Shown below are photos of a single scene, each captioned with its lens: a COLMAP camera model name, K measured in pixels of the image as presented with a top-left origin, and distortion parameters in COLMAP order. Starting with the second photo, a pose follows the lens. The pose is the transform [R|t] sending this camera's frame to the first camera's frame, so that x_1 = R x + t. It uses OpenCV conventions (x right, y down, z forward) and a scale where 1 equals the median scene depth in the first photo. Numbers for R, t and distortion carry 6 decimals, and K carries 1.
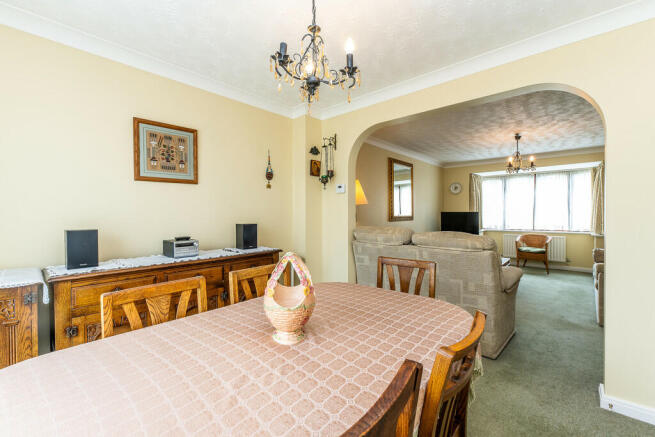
lens RADIAL K [[277.2, 0, 329.1], [0, 277.2, 216.2], [0, 0, 1]] dist [0.001080, 0.000077]
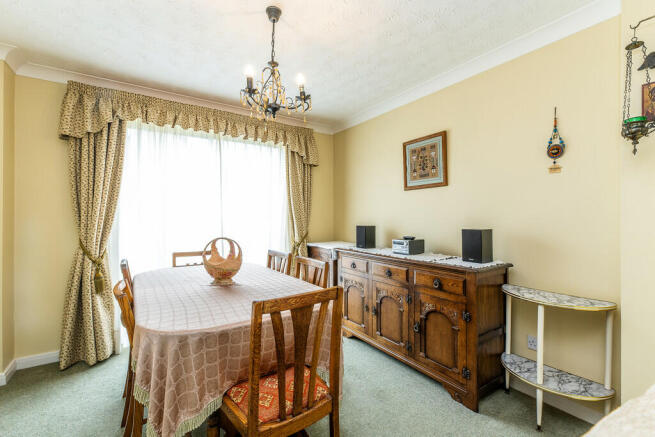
lens RADIAL K [[277.2, 0, 329.1], [0, 277.2, 216.2], [0, 0, 1]] dist [0.001080, 0.000077]
pose [[-0.224137, -0.000605, -0.974557, 0.600200], [-0.010551, 0.999943, 0.001806, -0.006896], [0.974501, 0.010688, -0.224130, 0.871569]]
